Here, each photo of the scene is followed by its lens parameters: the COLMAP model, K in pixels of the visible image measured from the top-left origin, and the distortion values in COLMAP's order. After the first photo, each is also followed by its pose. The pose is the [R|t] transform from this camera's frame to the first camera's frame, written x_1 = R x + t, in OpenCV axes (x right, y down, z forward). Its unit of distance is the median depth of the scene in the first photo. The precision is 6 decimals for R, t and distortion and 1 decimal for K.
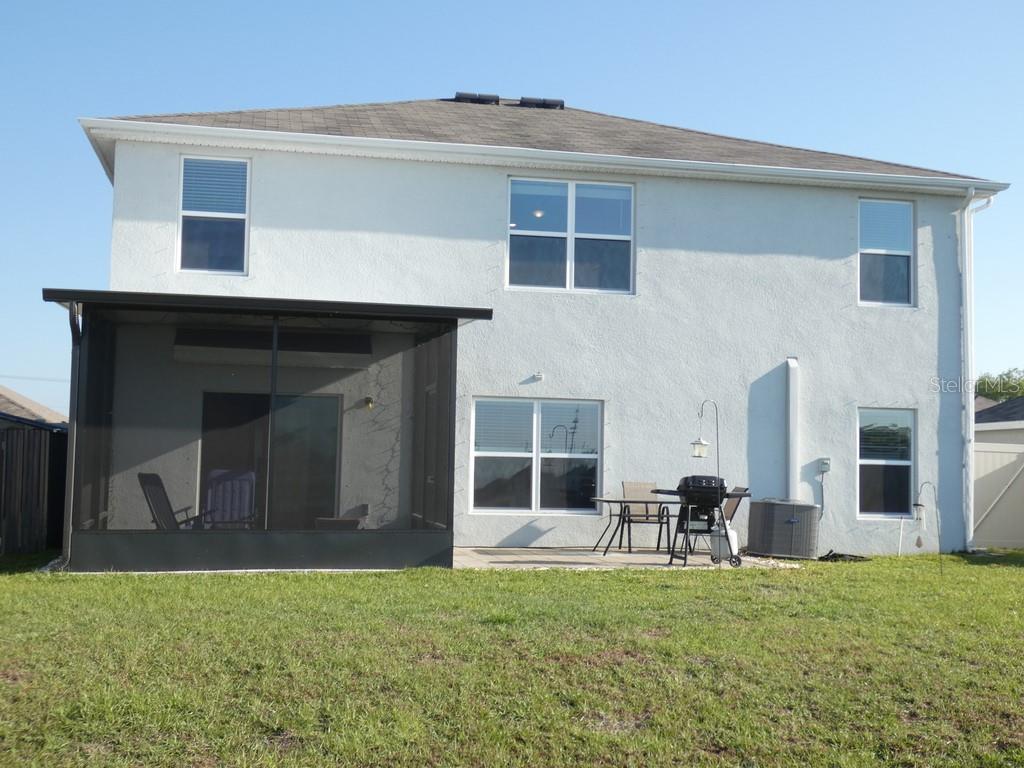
lens RADIAL K [[1316.0, 0, 512.0], [0, 1316.0, 384.0], [0, 0, 1]] dist [0.106967, -0.027558]
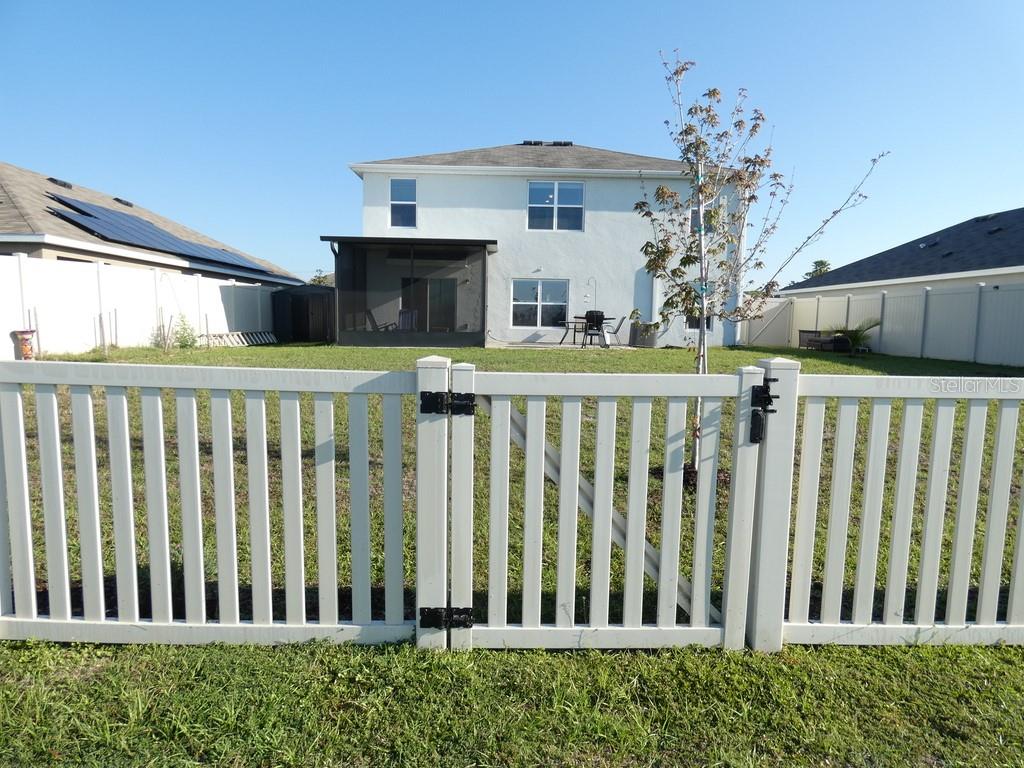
lens RADIAL K [[608.9, 0, 512.0], [0, 608.9, 384.0], [0, 0, 1]] dist [0.005778, 0.001493]
pose [[0.983223, 0.018415, -0.181473, 0.170309], [0.013134, 0.985161, 0.171129, 0.008955], [0.181932, -0.170641, 0.968392, -0.084173]]
